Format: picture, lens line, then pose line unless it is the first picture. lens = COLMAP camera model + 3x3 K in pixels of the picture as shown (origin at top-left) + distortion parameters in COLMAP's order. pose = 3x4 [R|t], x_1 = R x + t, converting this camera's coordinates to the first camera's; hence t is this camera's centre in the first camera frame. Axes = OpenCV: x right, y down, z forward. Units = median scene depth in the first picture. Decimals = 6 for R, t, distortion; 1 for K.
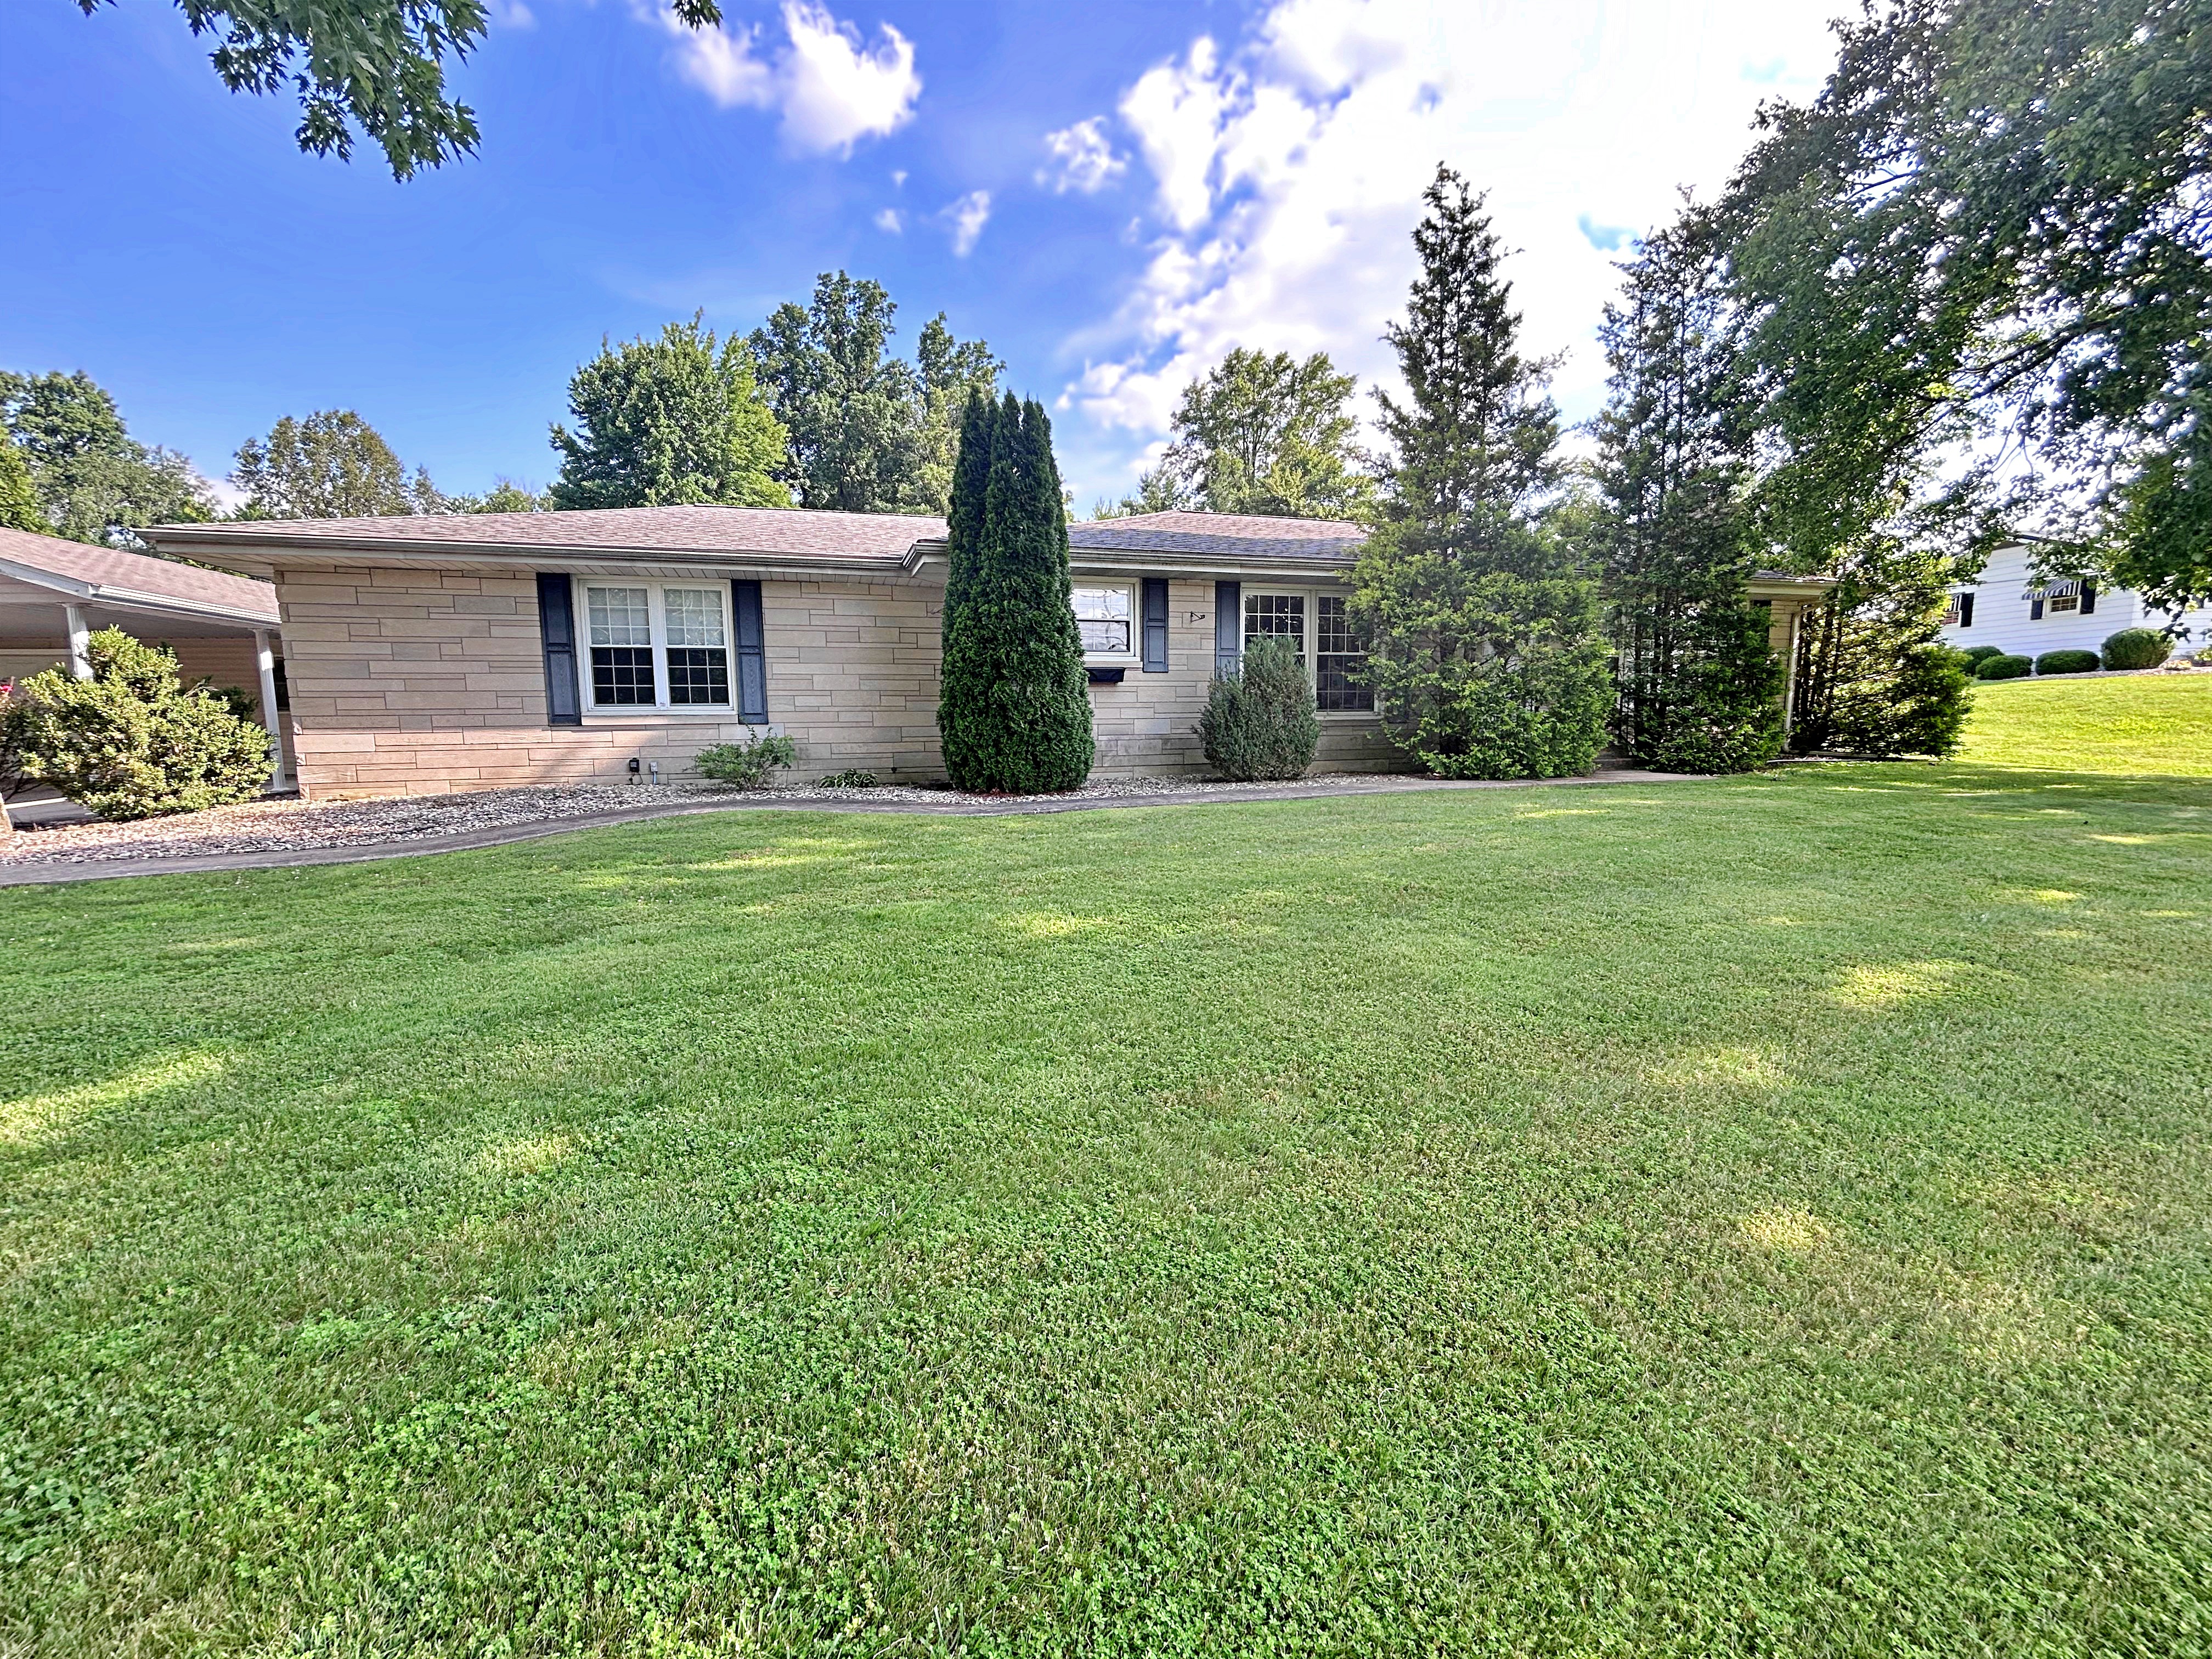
lens RADIAL K [[886.5, 0, 1098.5], [0, 886.5, 834.1], [0, 0, 1]] dist [0.002540, 0.000151]
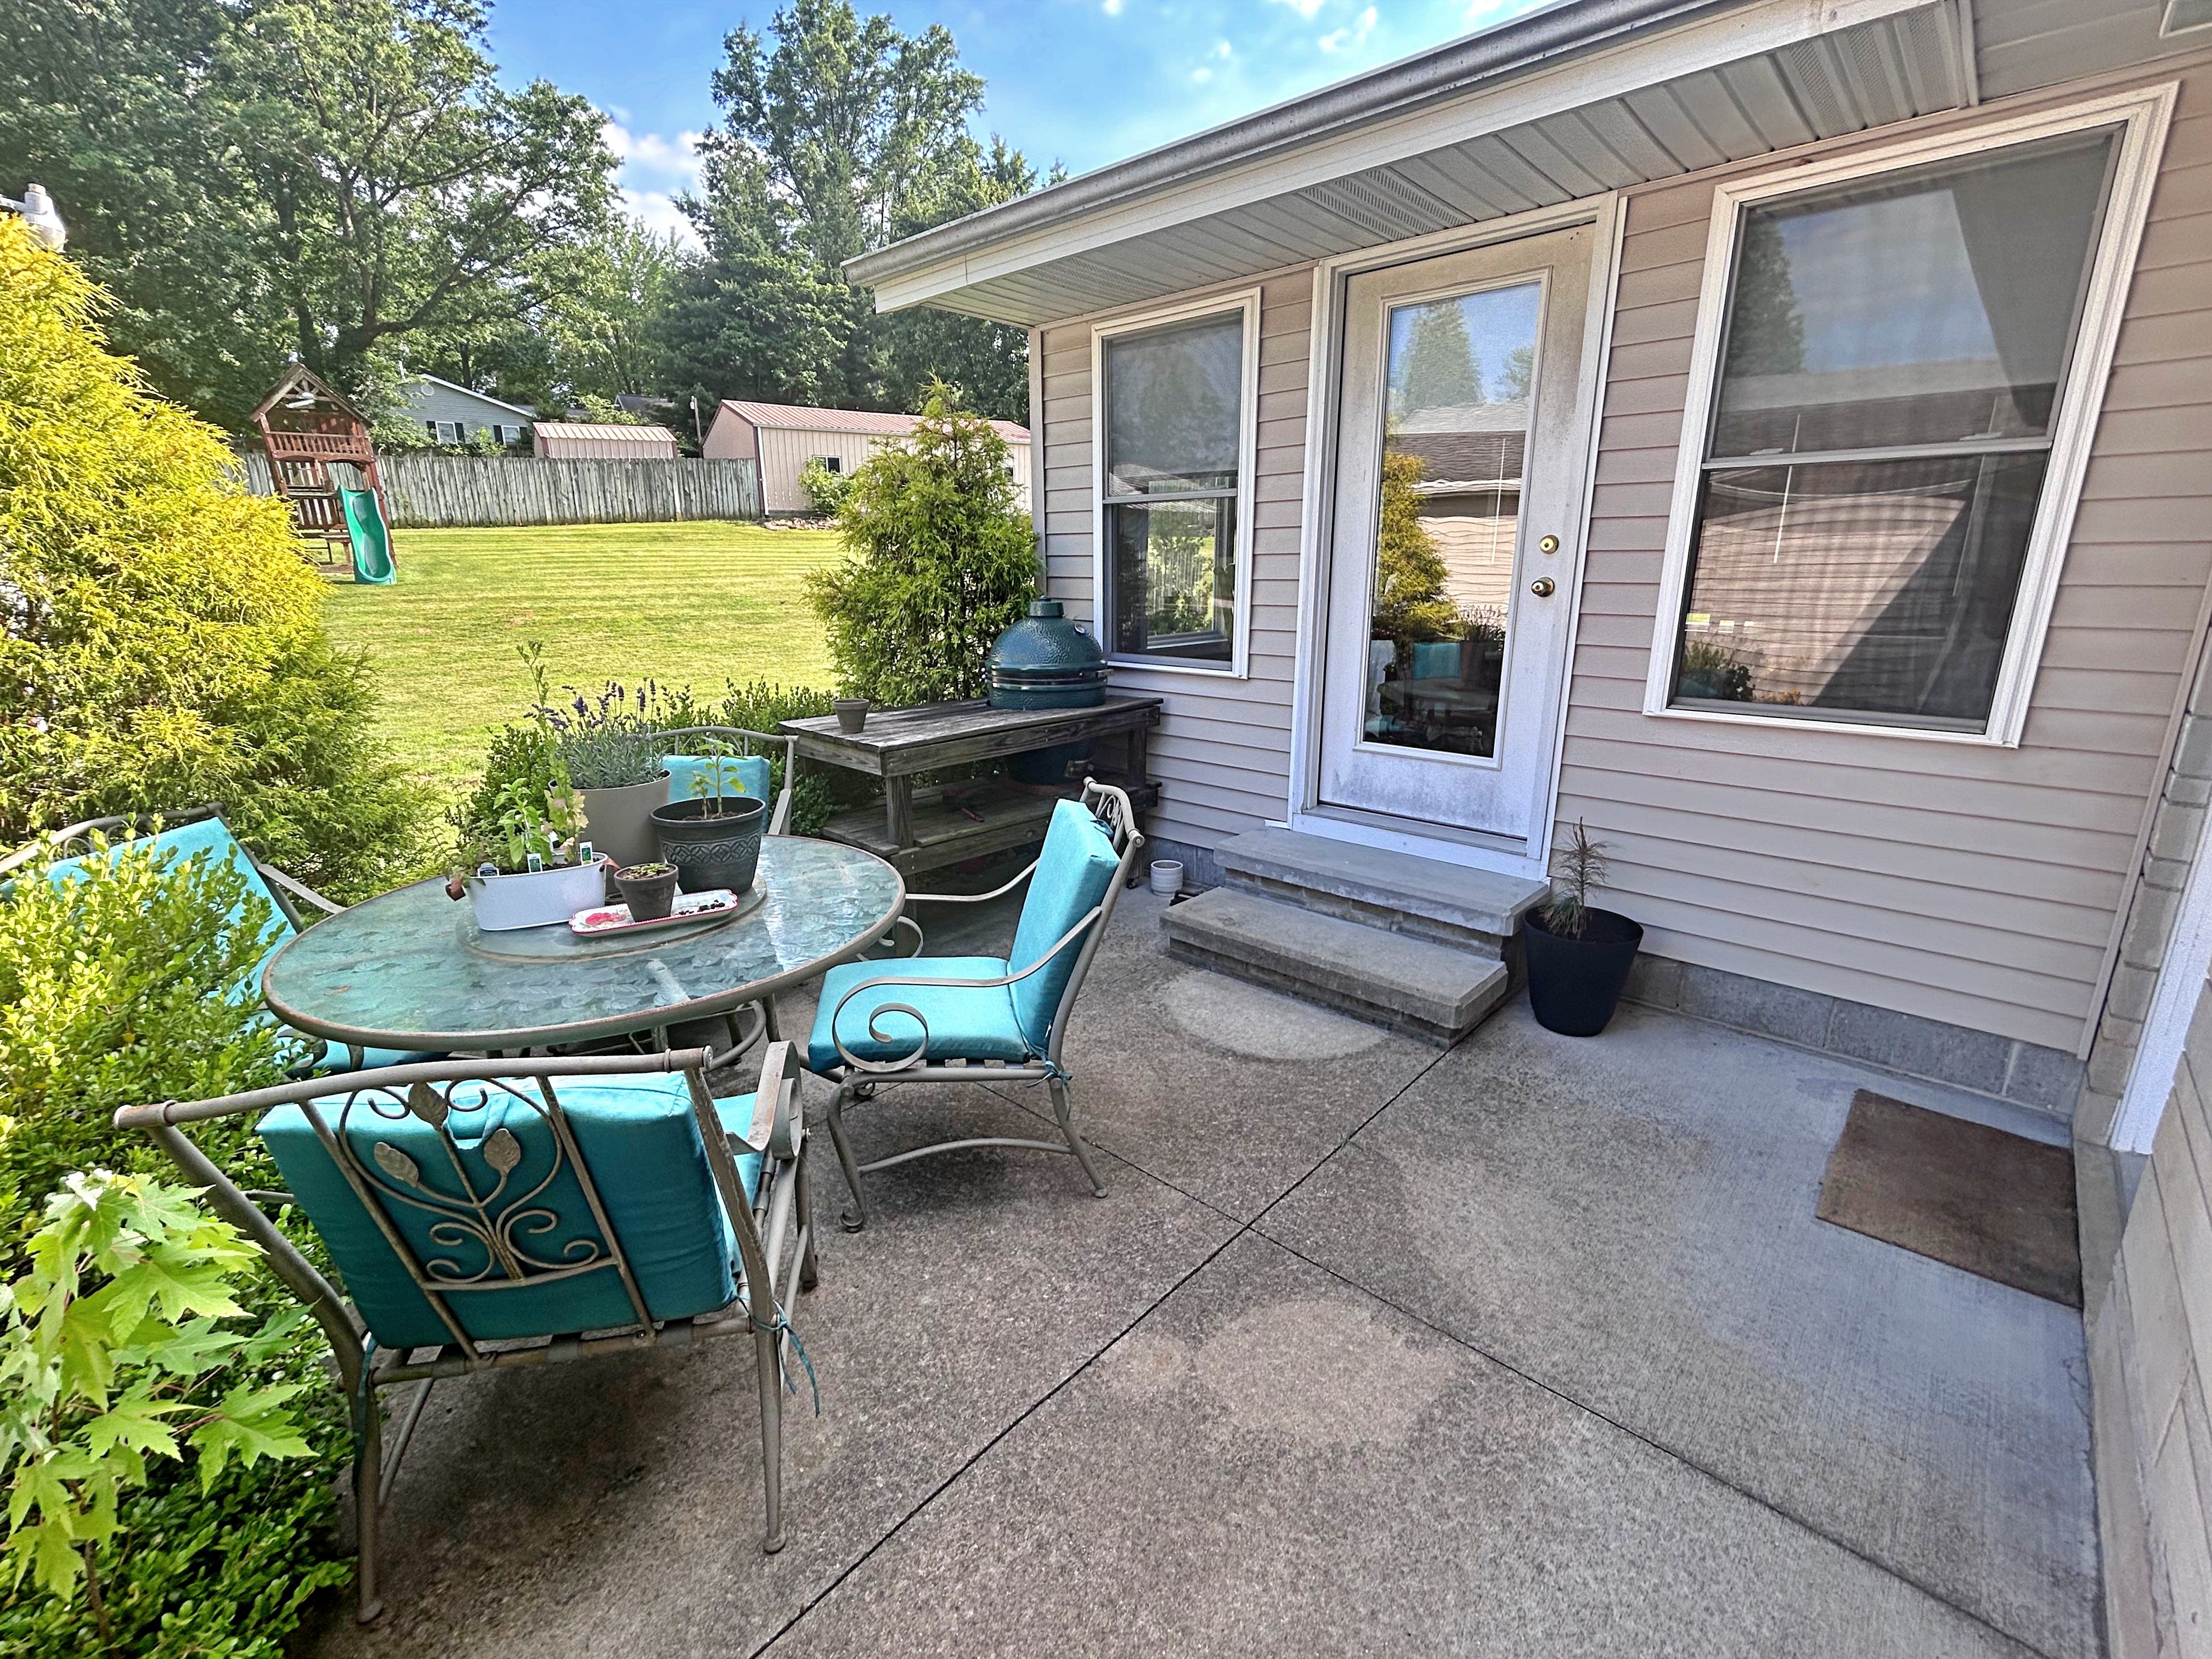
lens RADIAL K [[985.1, 0, 1106.0], [0, 985.1, 829.5], [0, 0, 1]] dist [-0.000010, 0.000105]
pose [[0.863422, -0.131220, 0.487117, -0.678544], [0.064828, 0.986434, 0.150817, -0.253160], [-0.500299, -0.098640, 0.860216, 1.598626]]
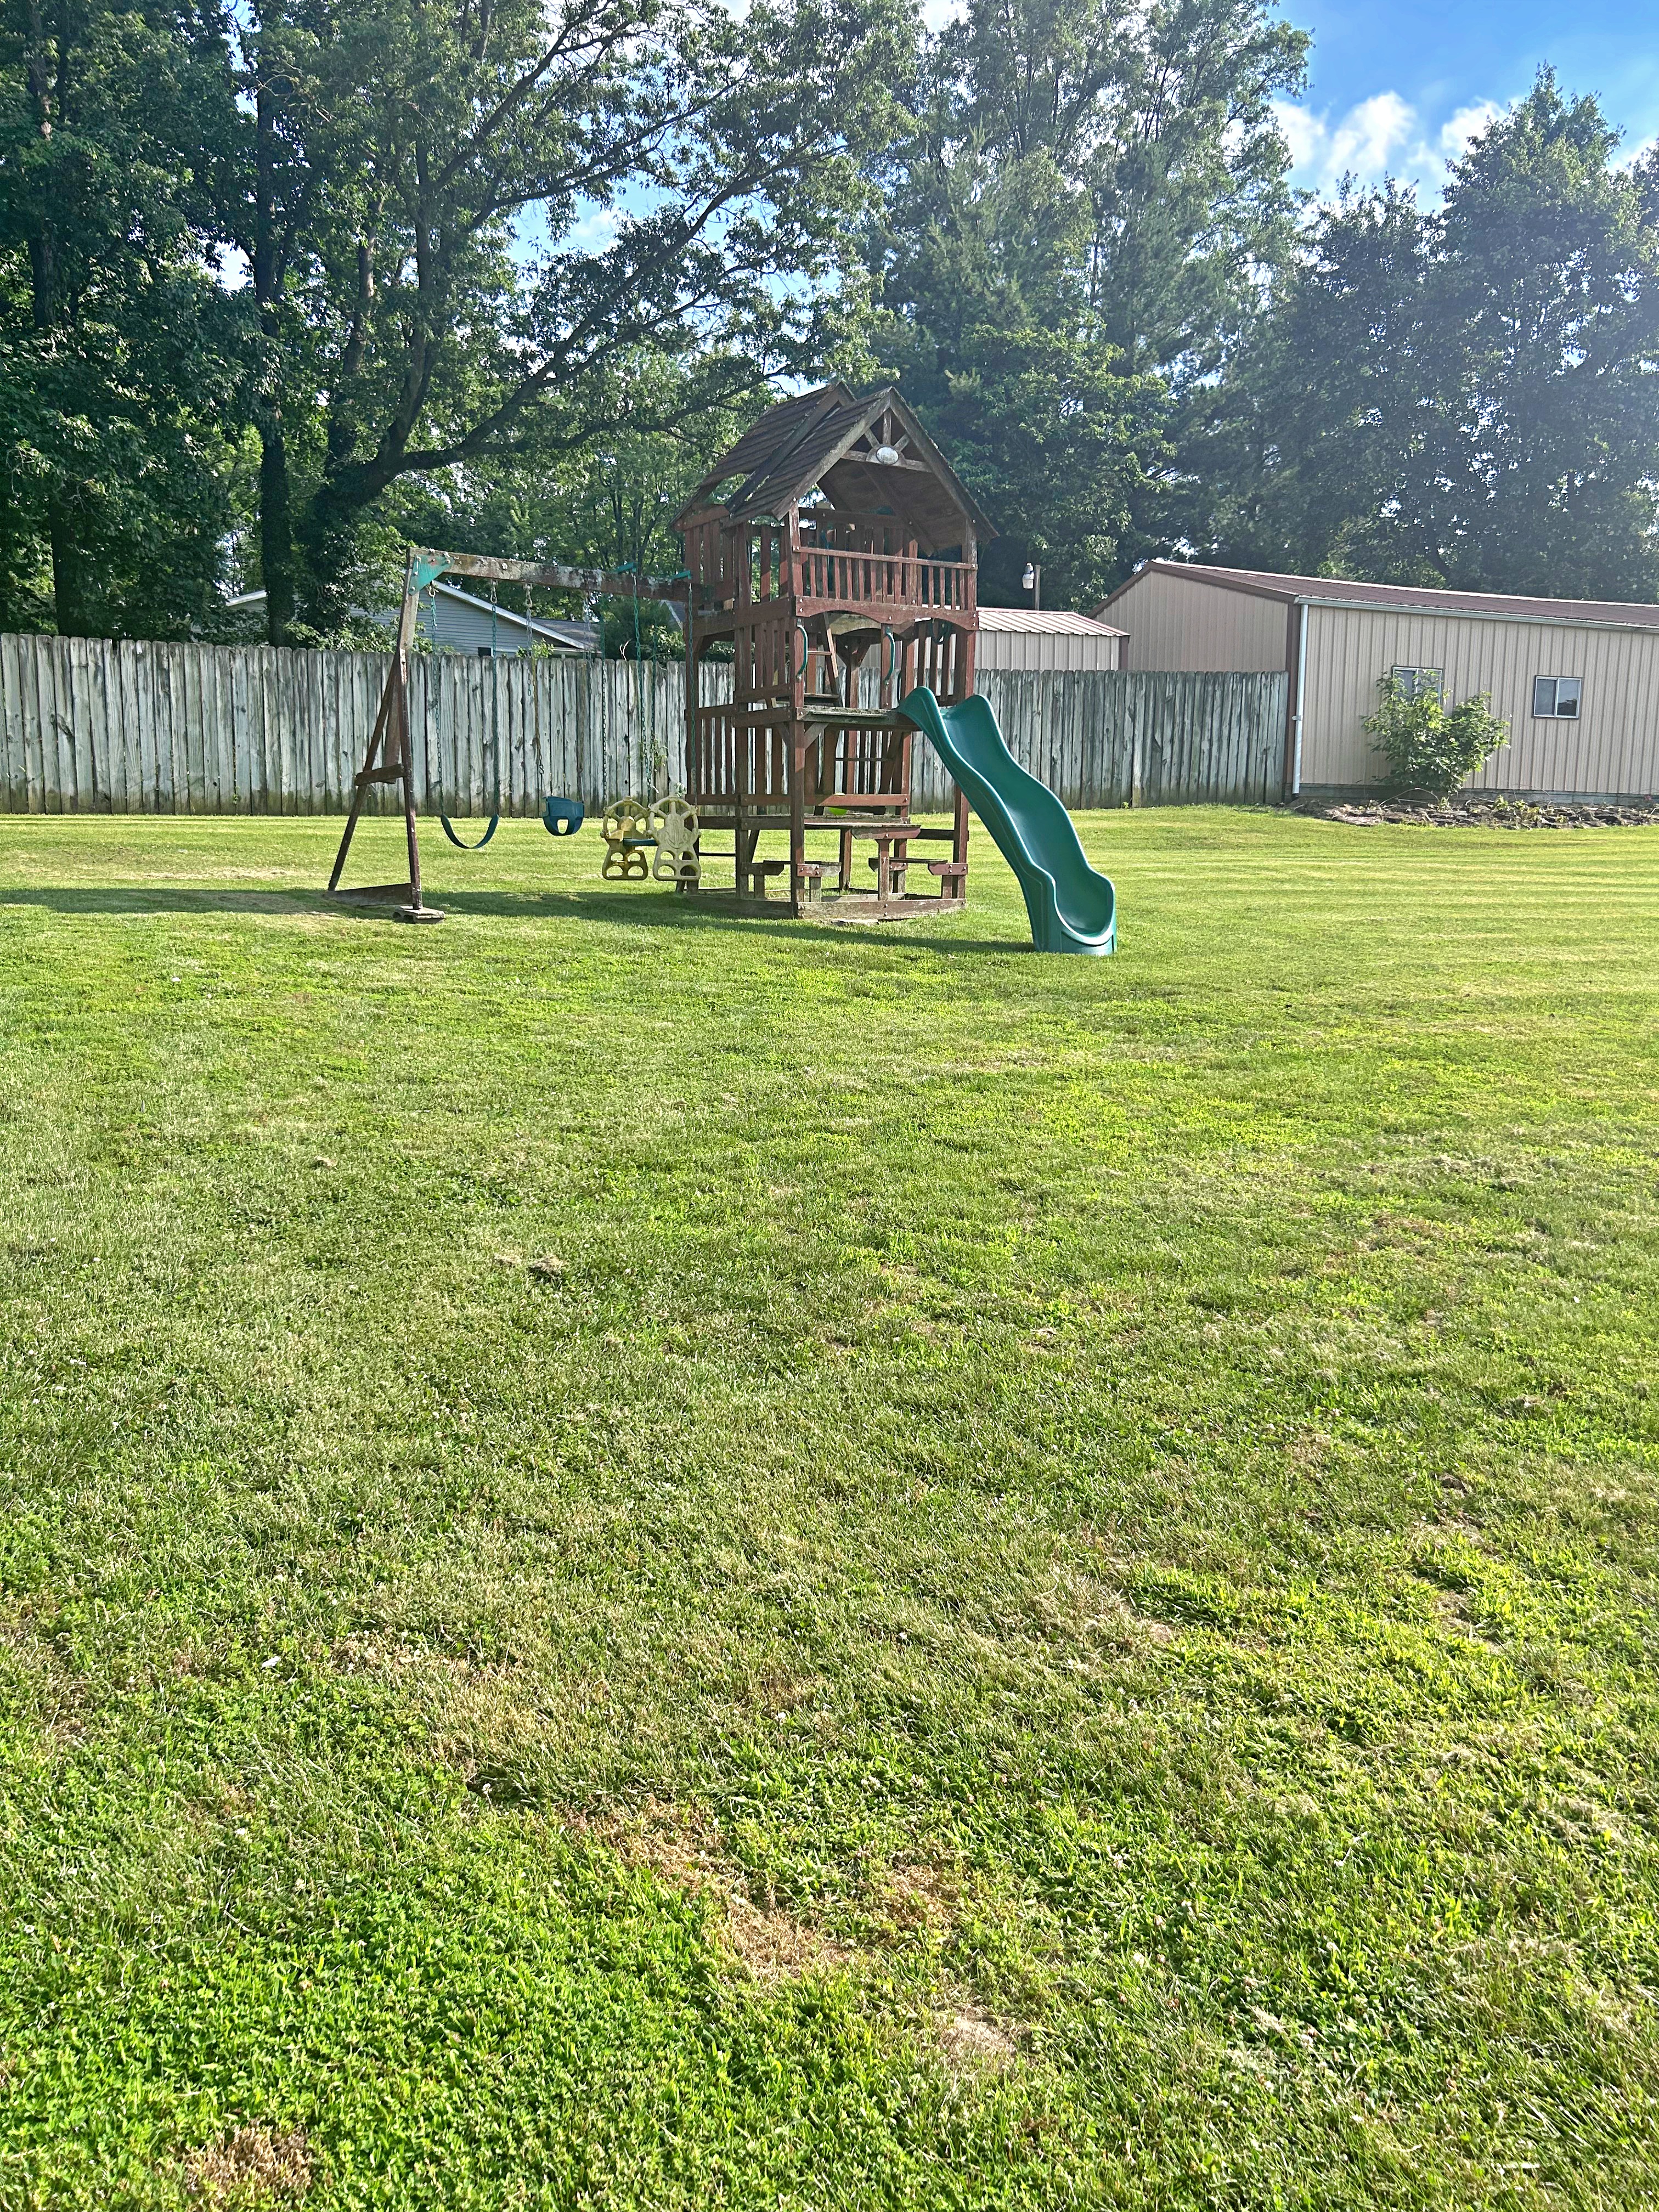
lens RADIAL K [[1698.9, 0, 828.5], [0, 1698.9, 1185.3], [0, 0, 1]] dist [0.000598, -0.002110]
pose [[0.939540, -0.044307, 0.339562, -1.361682], [0.032238, 0.998635, 0.041105, -0.382233], [-0.340919, -0.027673, 0.939685, 2.722356]]
